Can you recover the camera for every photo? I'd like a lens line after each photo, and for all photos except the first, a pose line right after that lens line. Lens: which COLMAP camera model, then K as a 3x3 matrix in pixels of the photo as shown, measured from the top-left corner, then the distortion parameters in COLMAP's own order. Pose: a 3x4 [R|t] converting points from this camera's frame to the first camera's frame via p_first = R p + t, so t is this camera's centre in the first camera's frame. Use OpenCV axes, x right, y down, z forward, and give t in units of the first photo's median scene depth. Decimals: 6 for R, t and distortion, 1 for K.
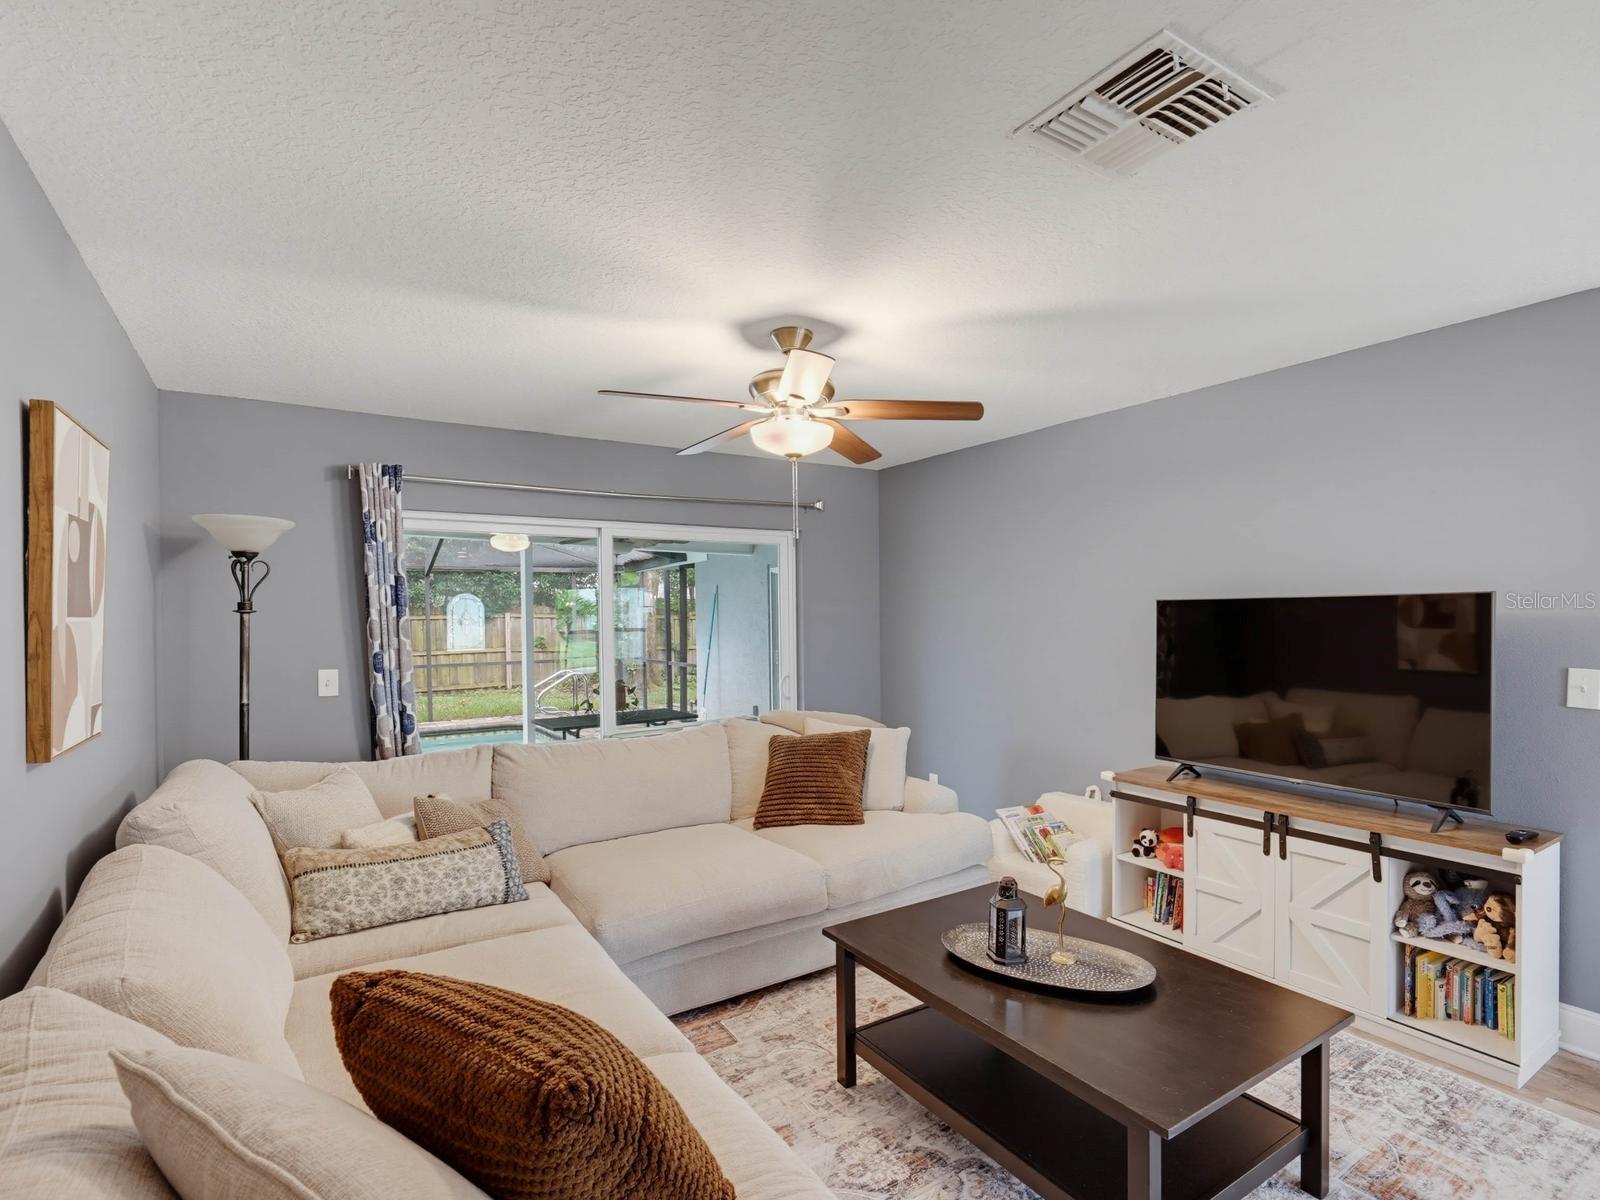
lens RADIAL K [[786.2, 0, 771.3], [0, 786.2, 605.1], [0, 0, 1]] dist [-0.000727, -0.000152]
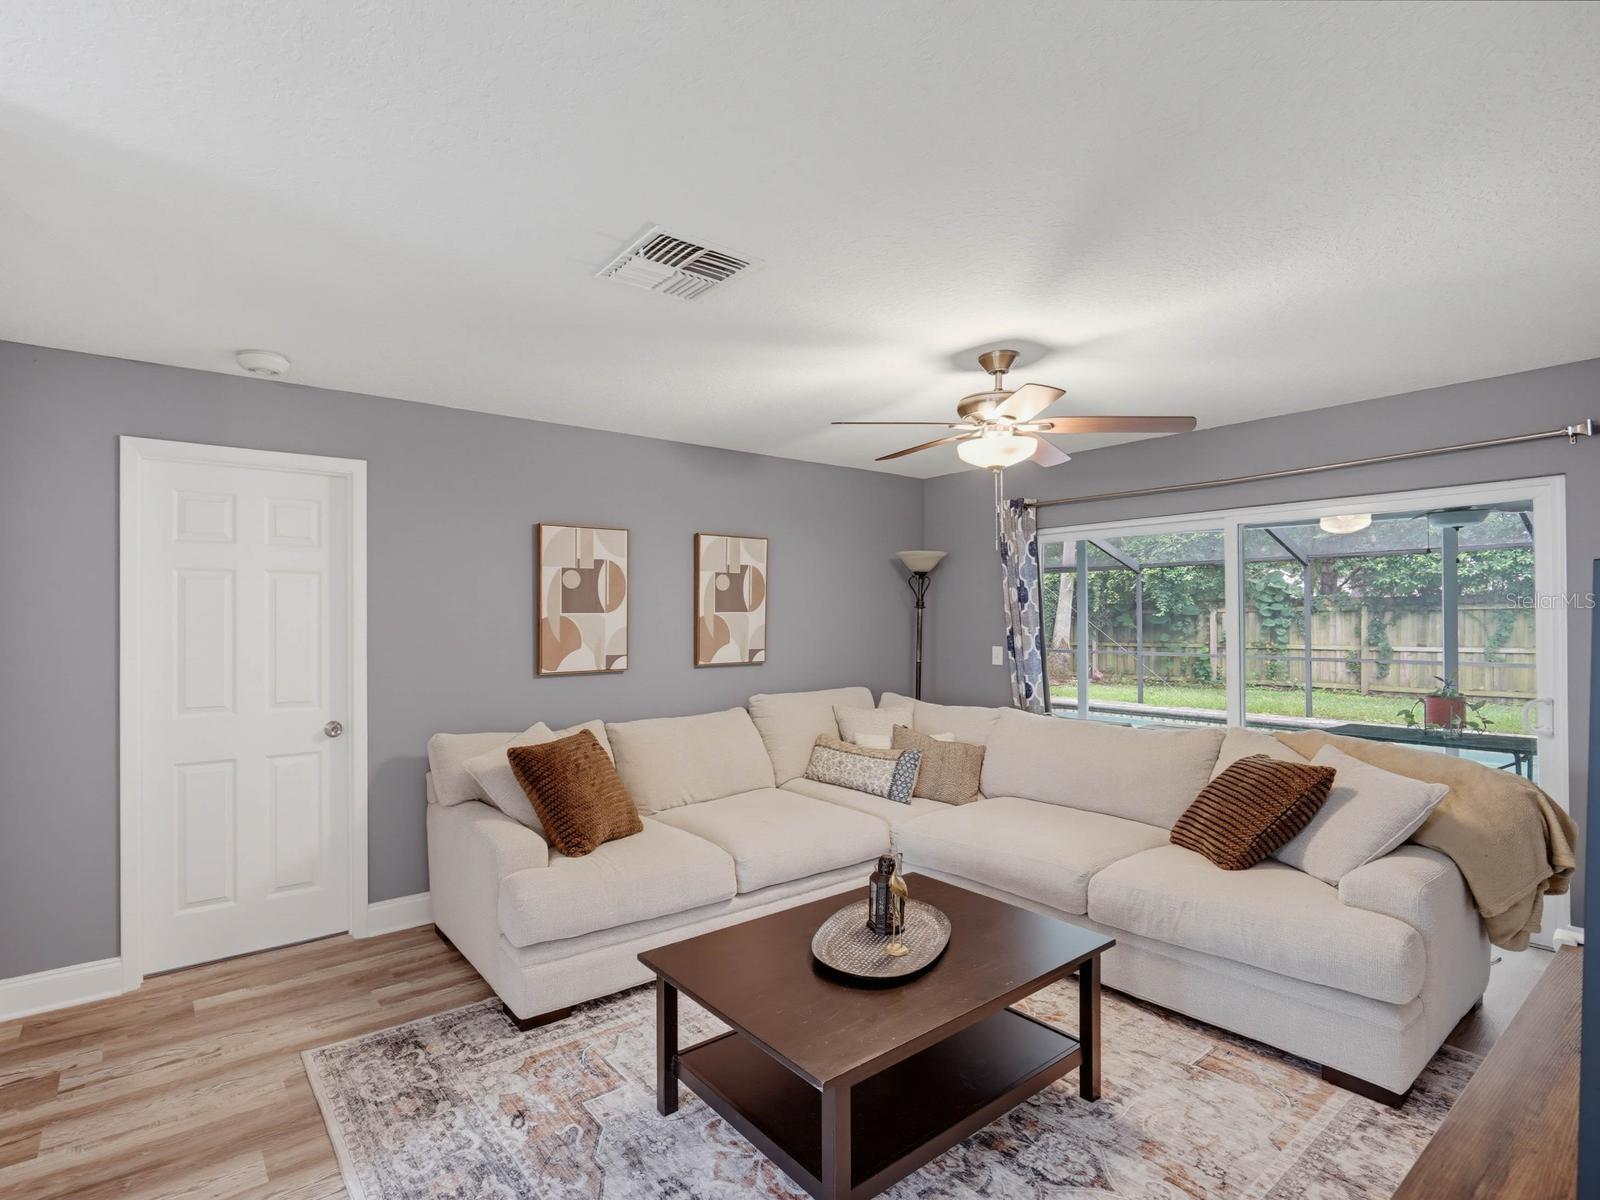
lens RADIAL K [[786.2, 0, 771.3], [0, 786.2, 605.1], [0, 0, 1]] dist [-0.000727, -0.000152]
pose [[0.113864, -0.001265, -0.993496, 0.963422], [0.021016, 0.999778, 0.001136, -0.005618], [0.993274, -0.021009, 0.113865, 0.500294]]
